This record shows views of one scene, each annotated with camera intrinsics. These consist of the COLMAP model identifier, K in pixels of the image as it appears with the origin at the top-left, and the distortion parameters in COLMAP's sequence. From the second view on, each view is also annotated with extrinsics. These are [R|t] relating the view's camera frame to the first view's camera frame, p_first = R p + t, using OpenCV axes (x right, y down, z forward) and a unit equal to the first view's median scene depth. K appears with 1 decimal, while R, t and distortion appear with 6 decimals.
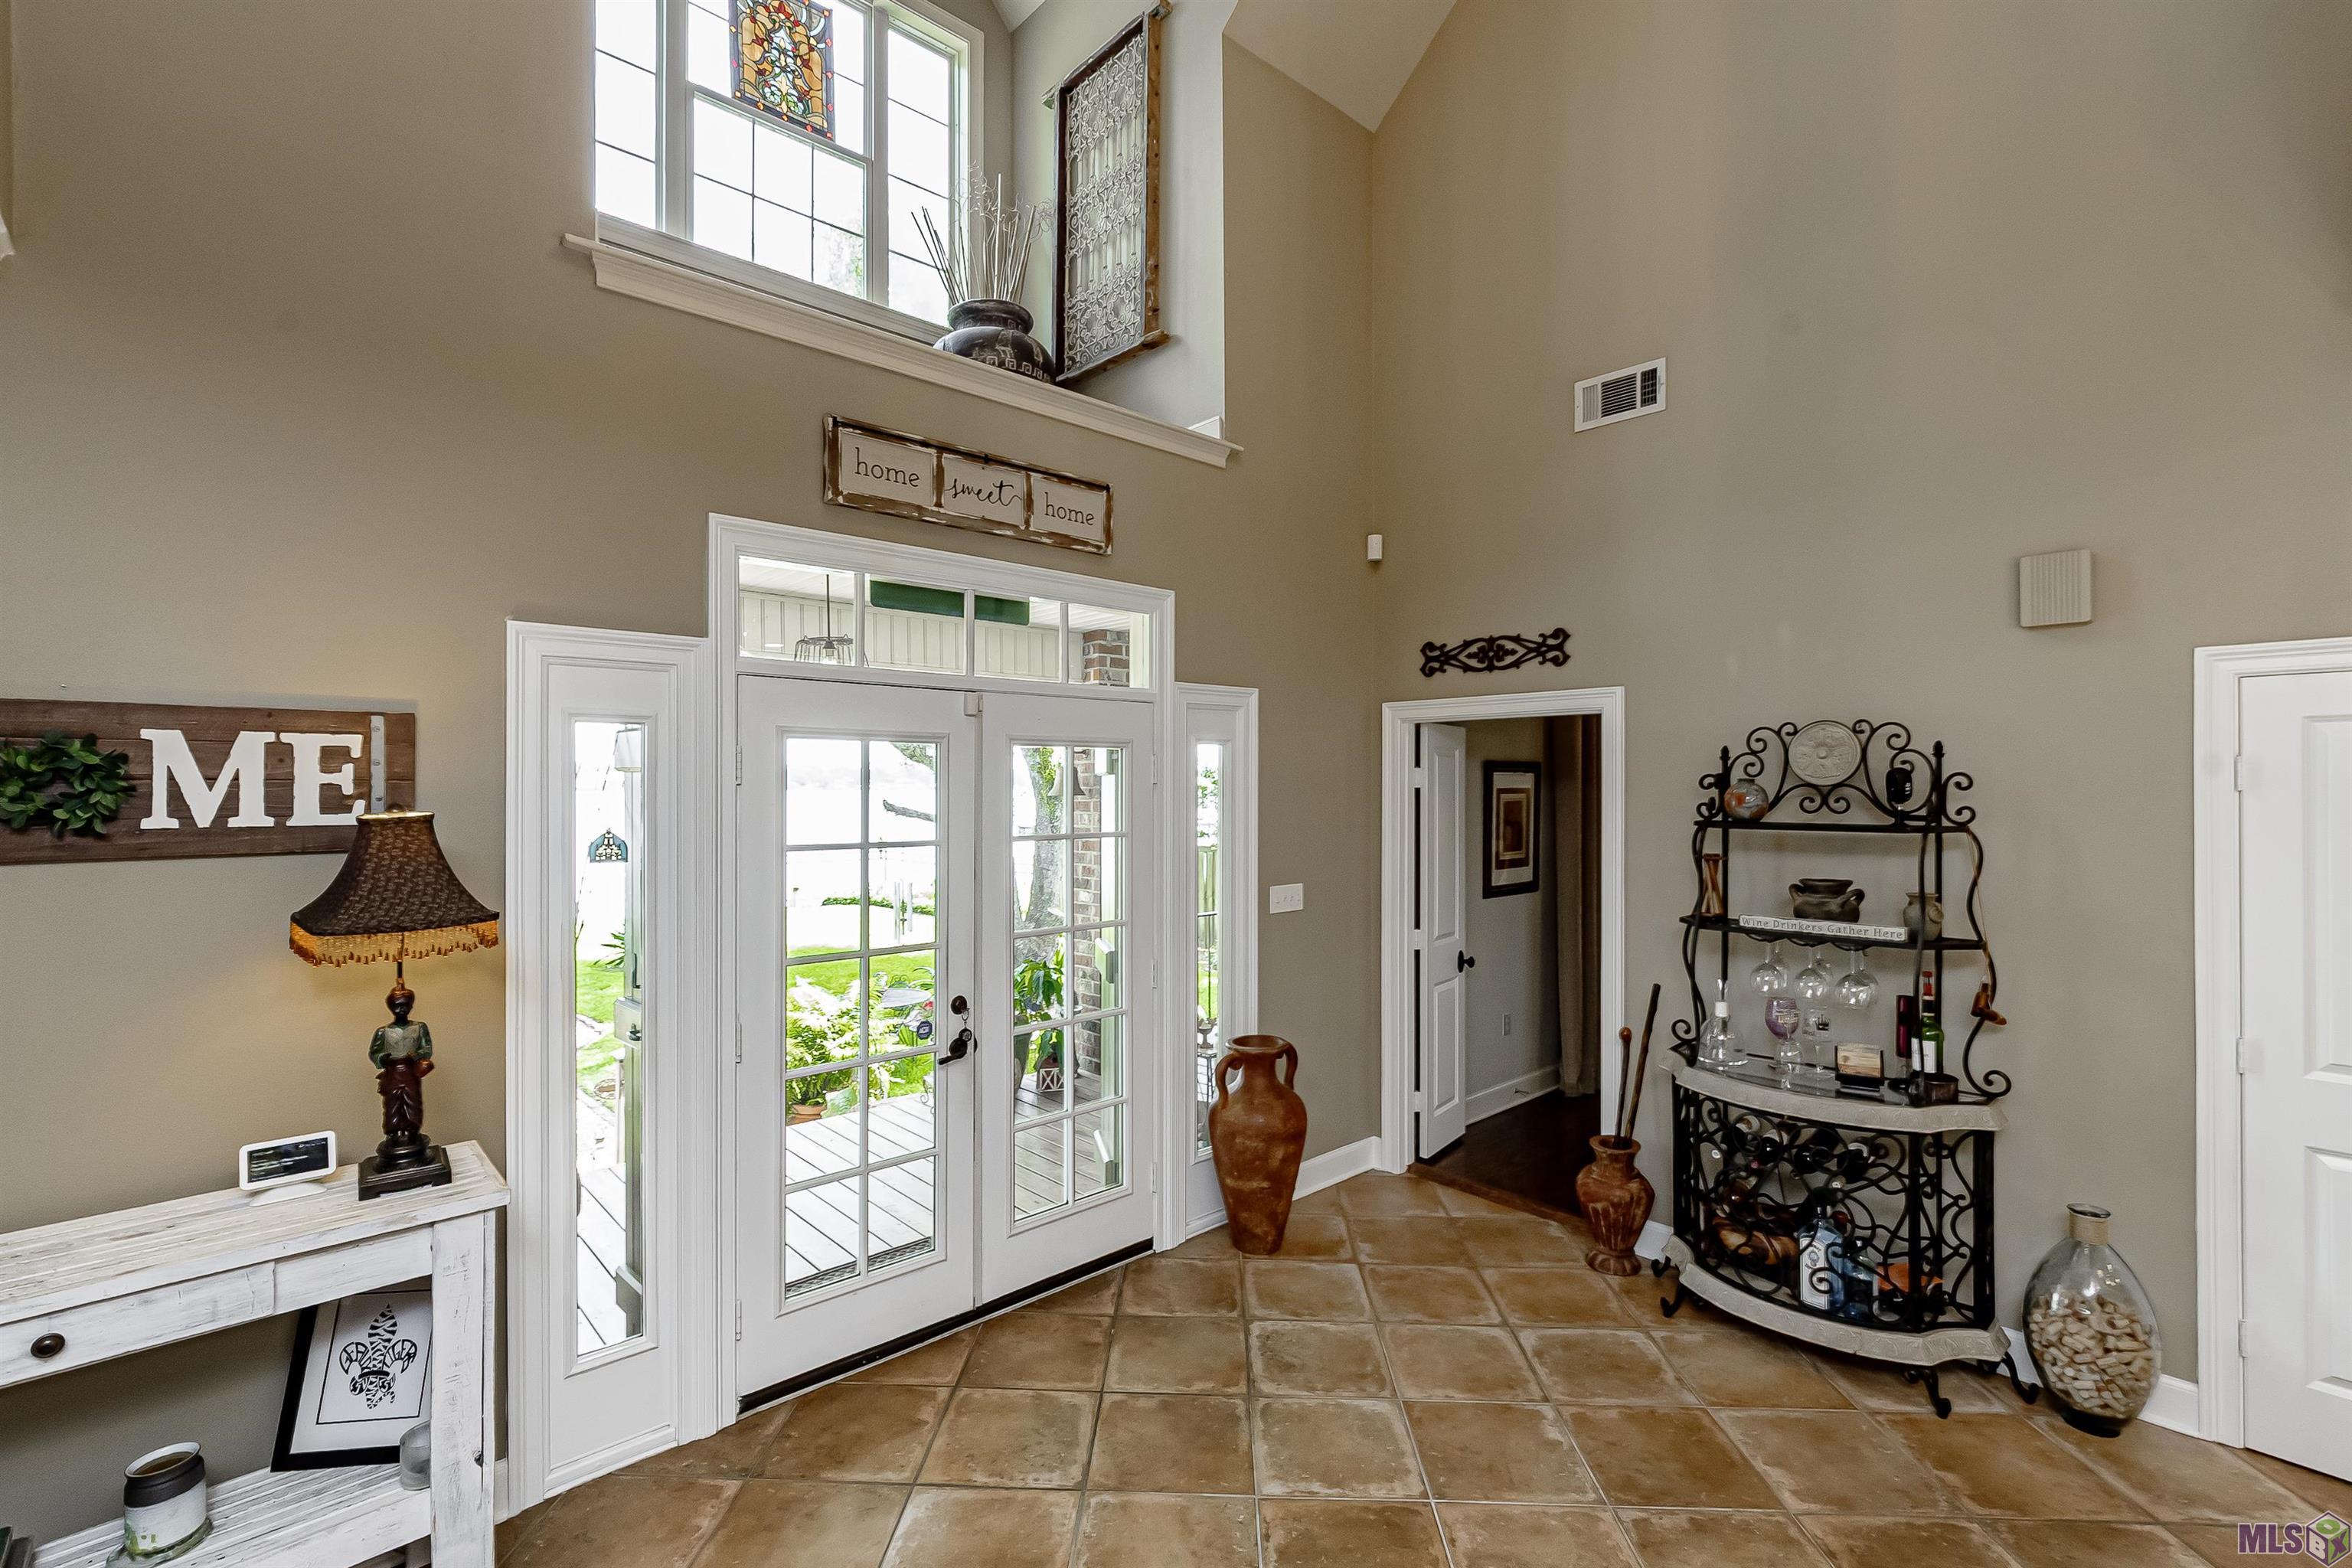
lens RADIAL K [[1051.3, 0, 1159.7], [0, 1051.3, 793.7], [0, 0, 1]] dist [-0.007527, -0.000827]
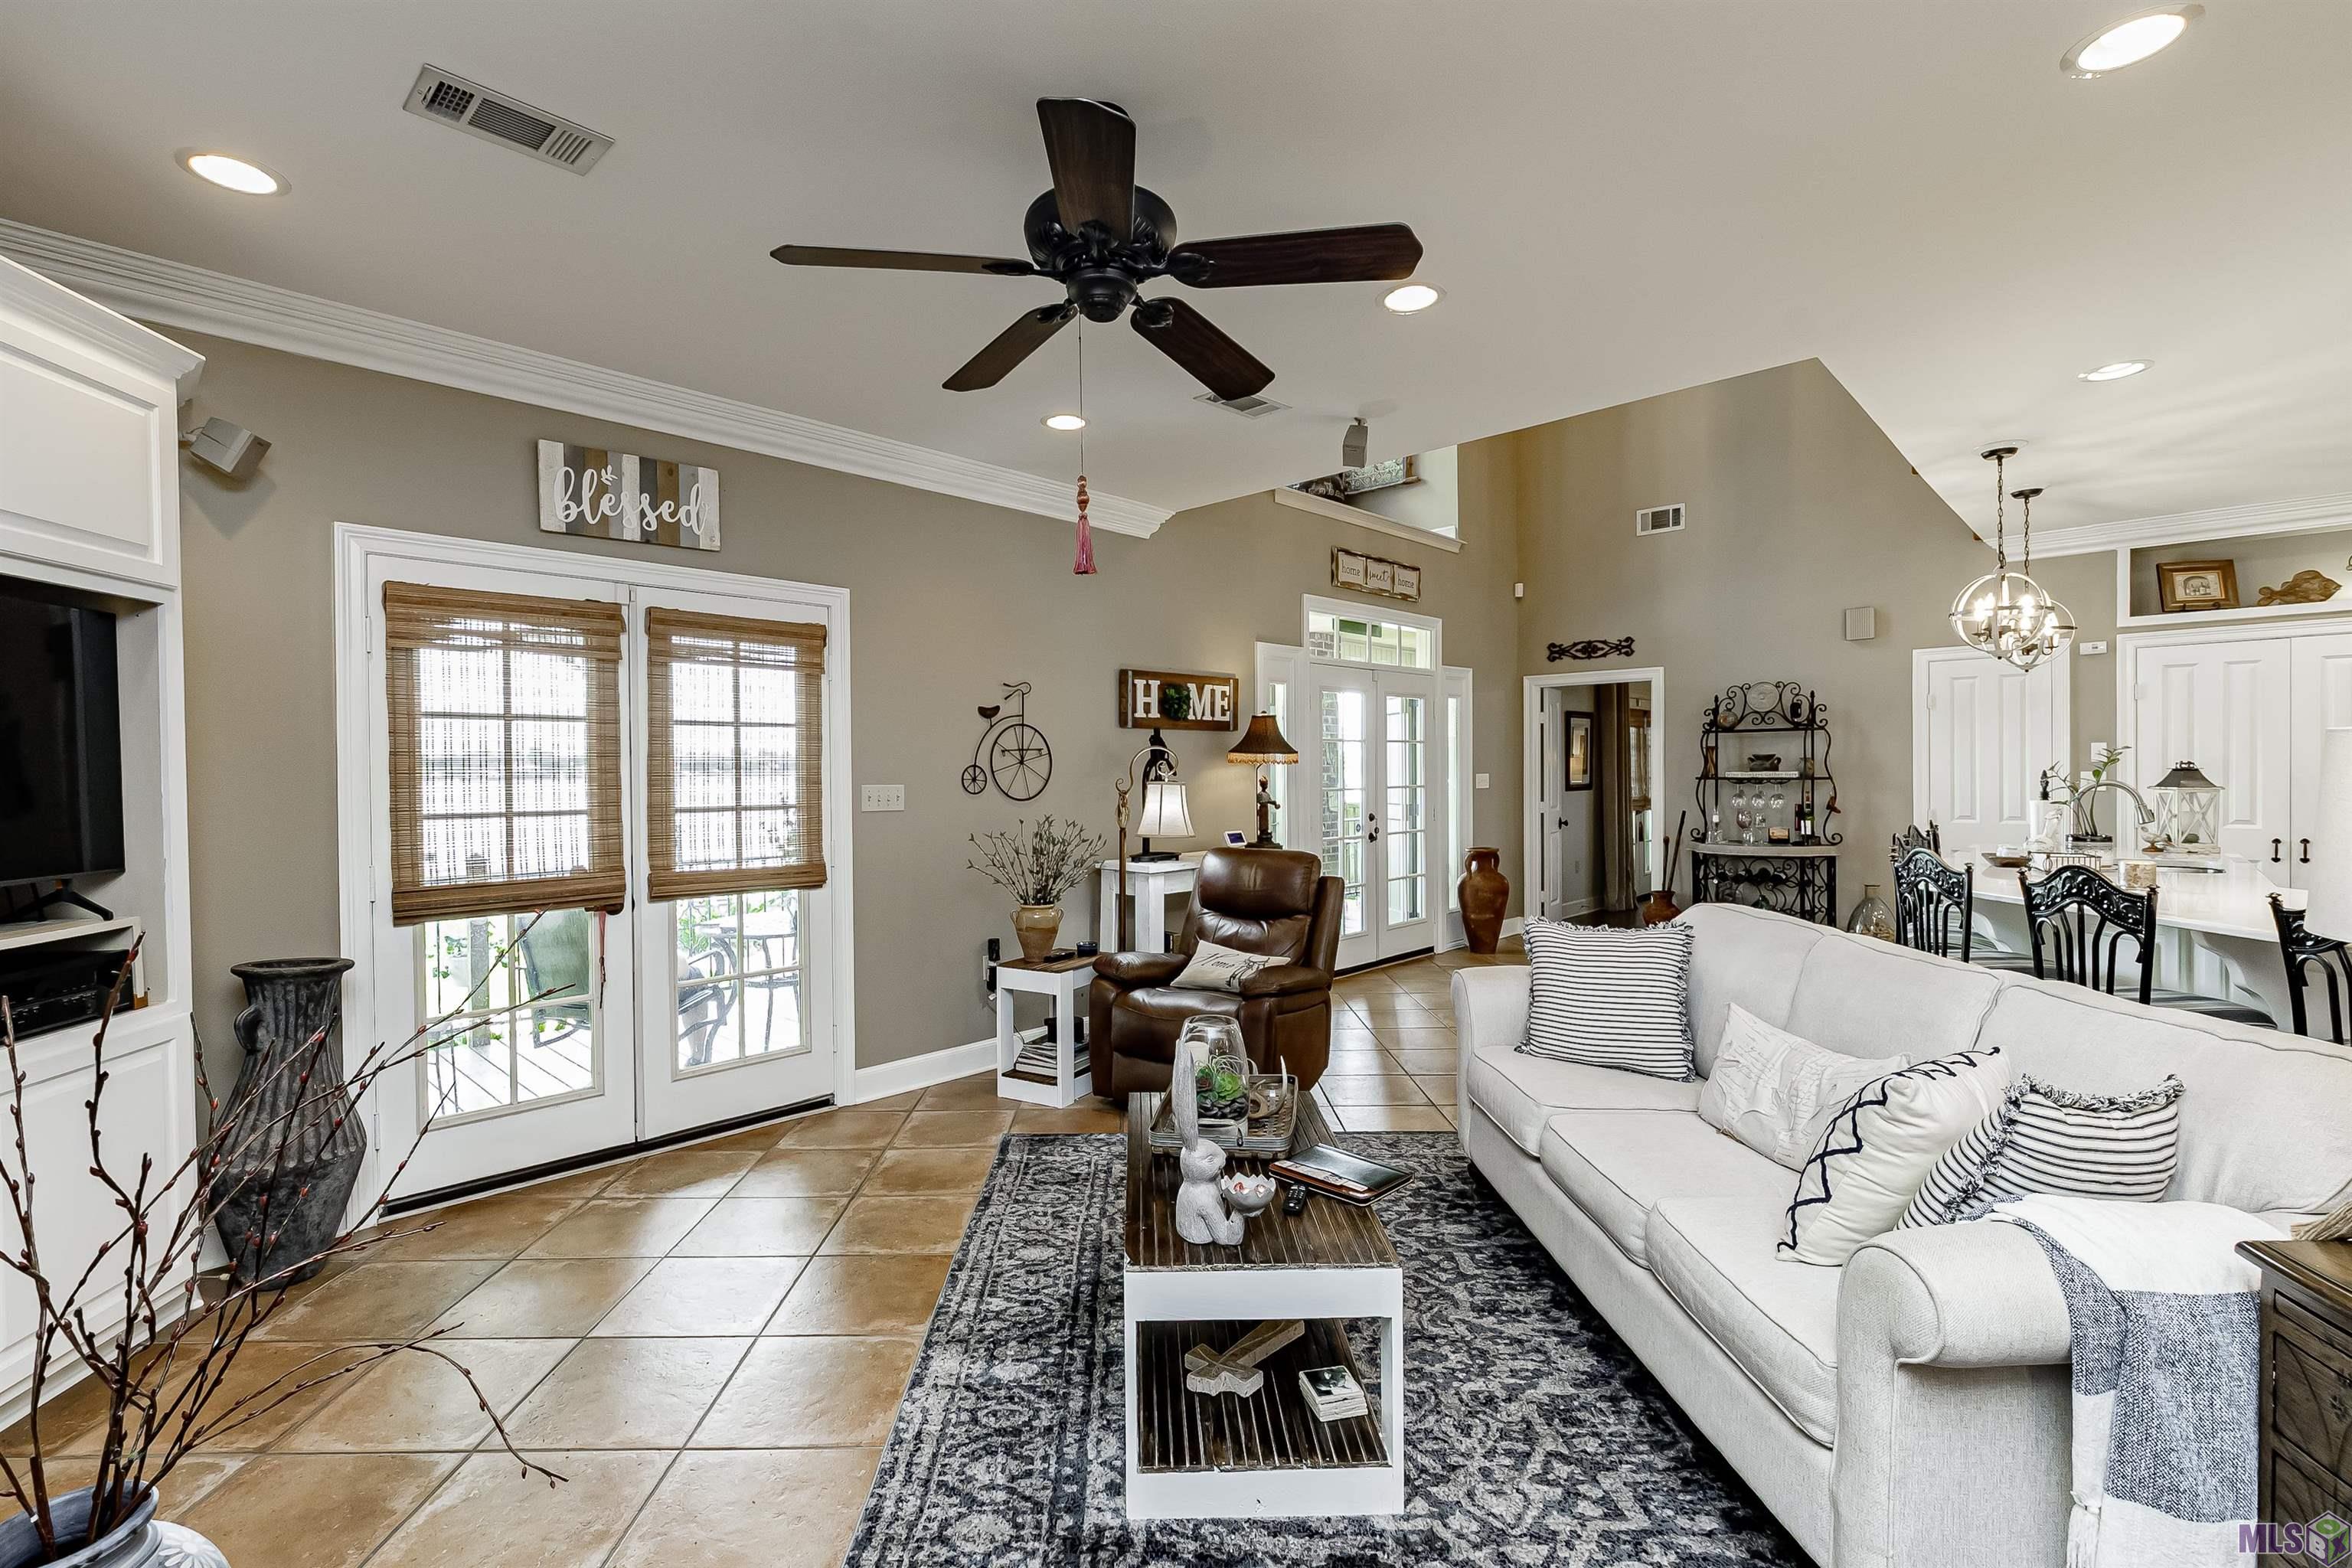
lens RADIAL K [[1048.6, 0, 1176.0], [0, 1048.6, 784.0], [0, 0, 1]] dist [0.014211, -0.000177]
pose [[0.997576, -0.009657, 0.068919, -0.594772], [0.009030, 0.999915, 0.009407, 0.089350], [-0.069004, -0.008762, 0.997578, -0.891453]]
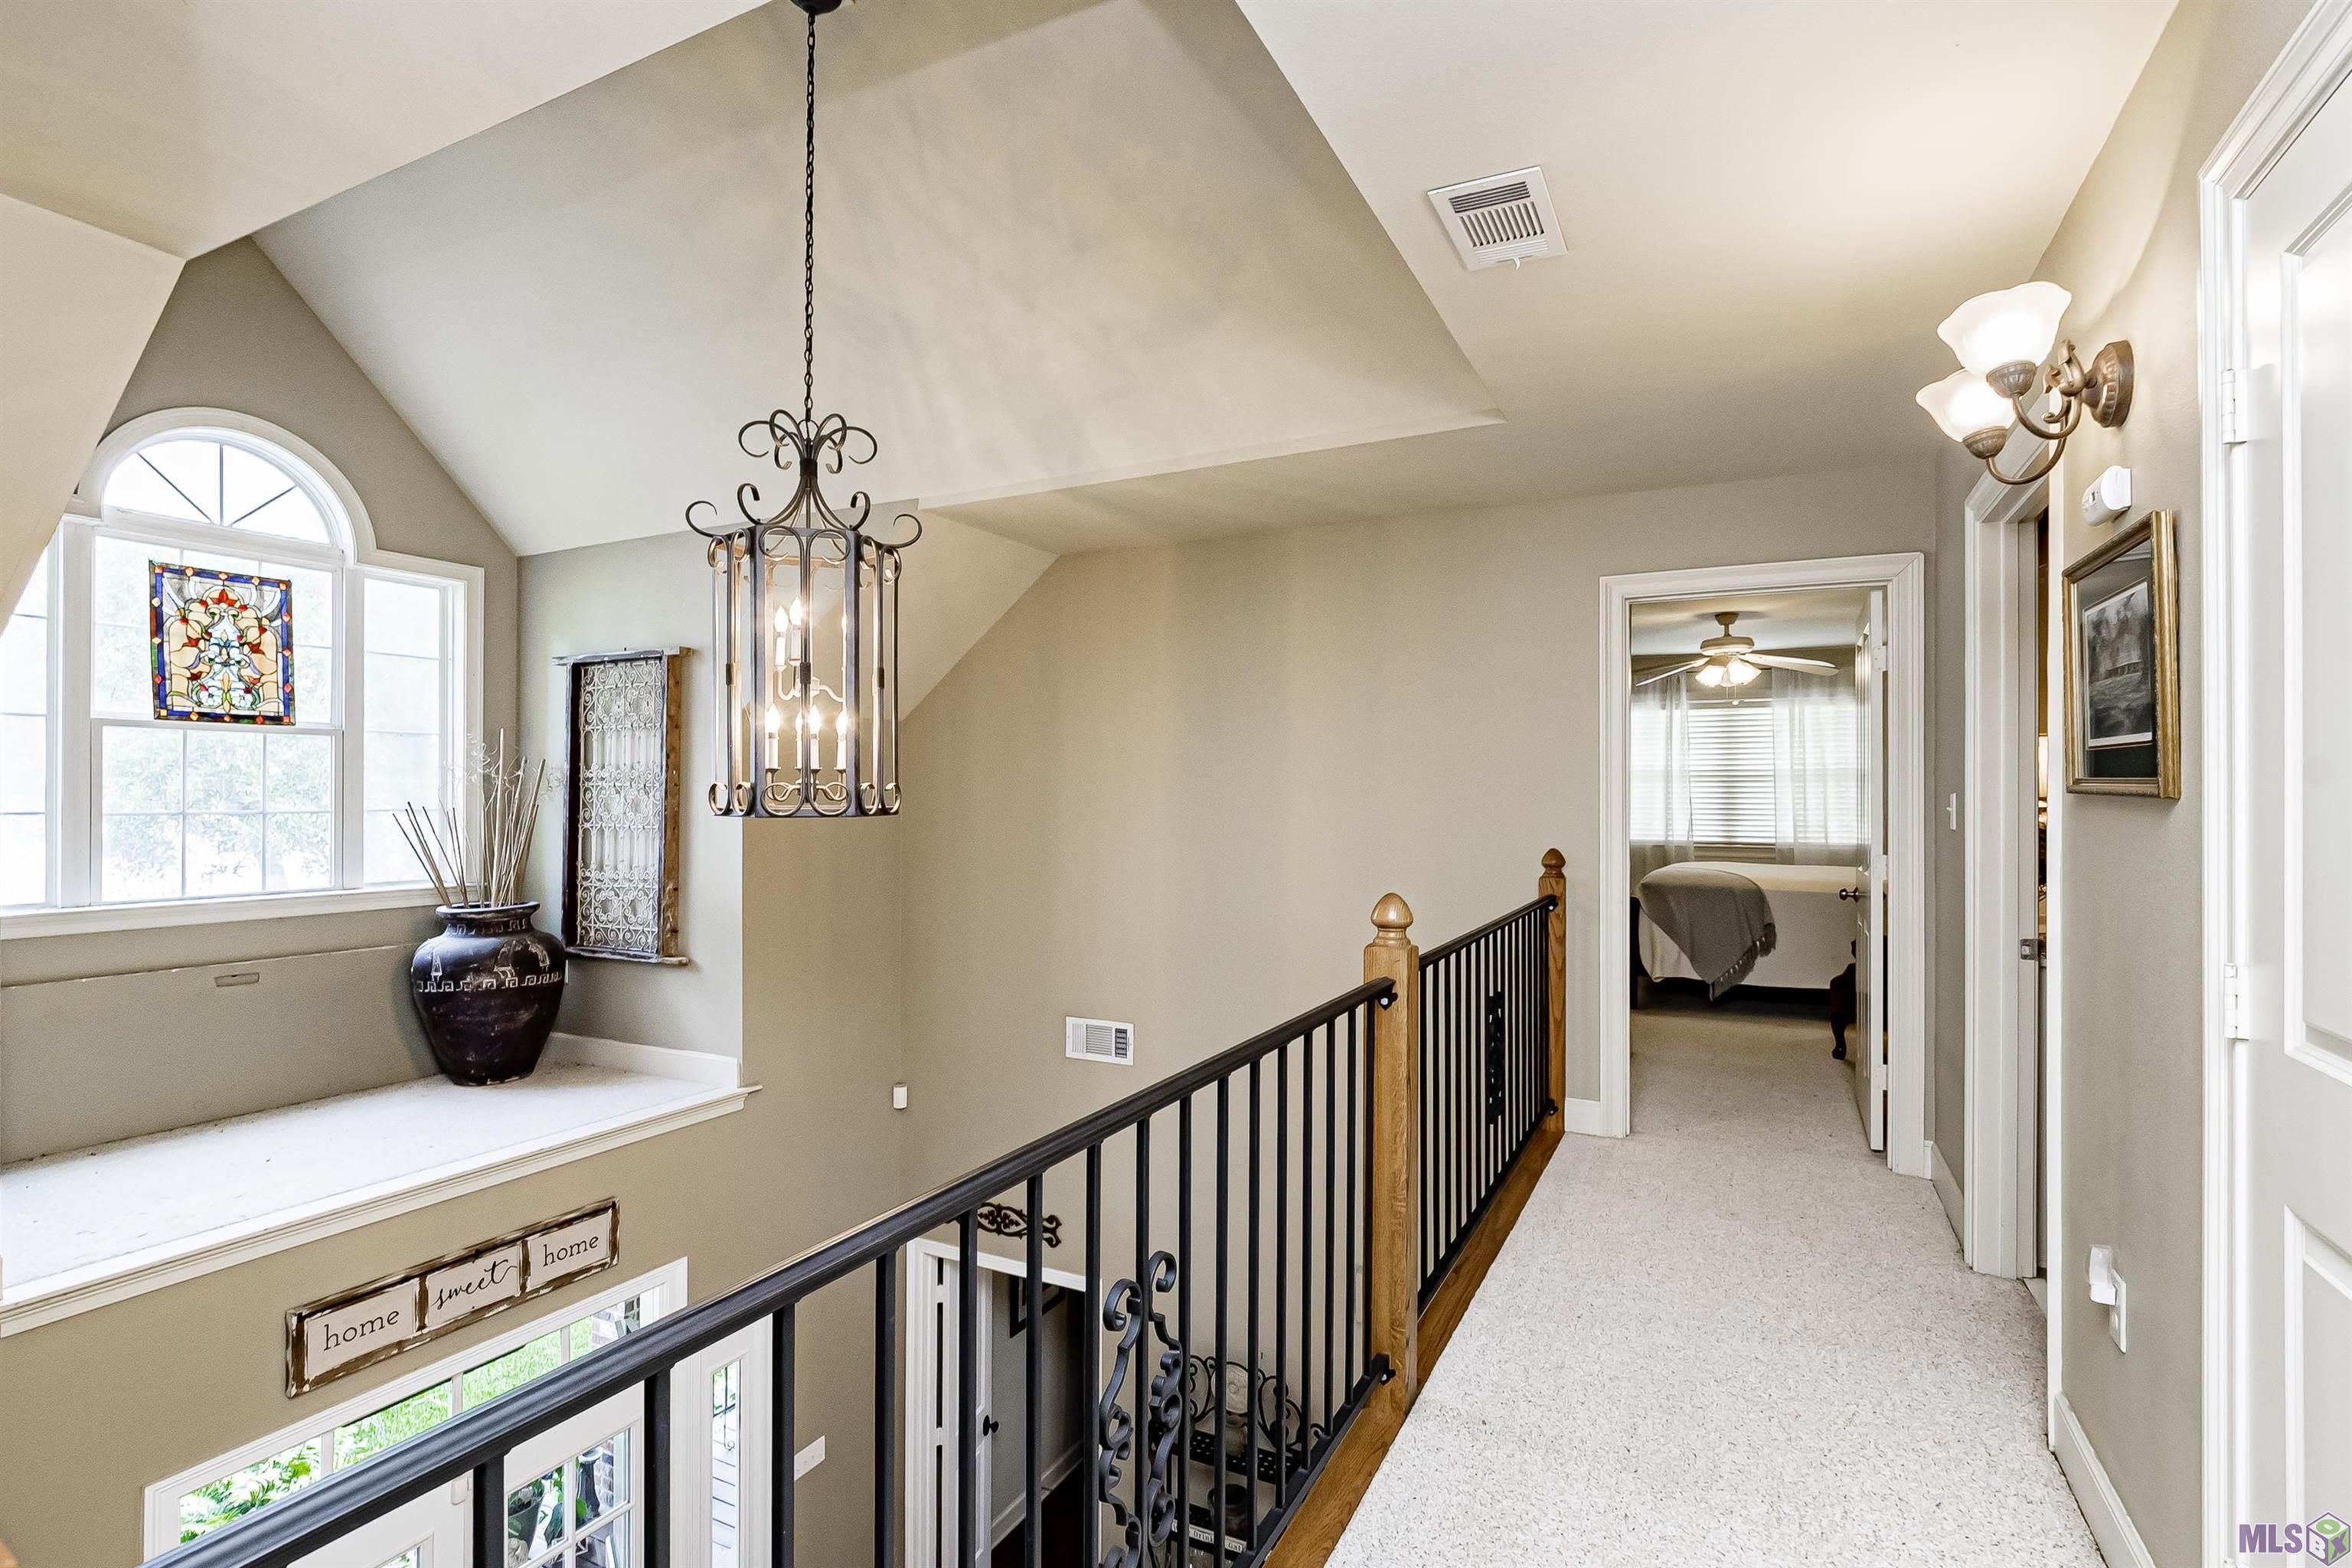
lens RADIAL K [[1144.4, 0, 1184.8], [0, 1144.4, 817.2], [0, 0, 1]] dist [-0.012178, -0.000514]
pose [[0.931916, 0.008243, 0.362580, 0.058285], [-0.013924, 0.999818, 0.013059, -0.625372], [-0.362407, -0.017218, 0.931861, -0.217587]]
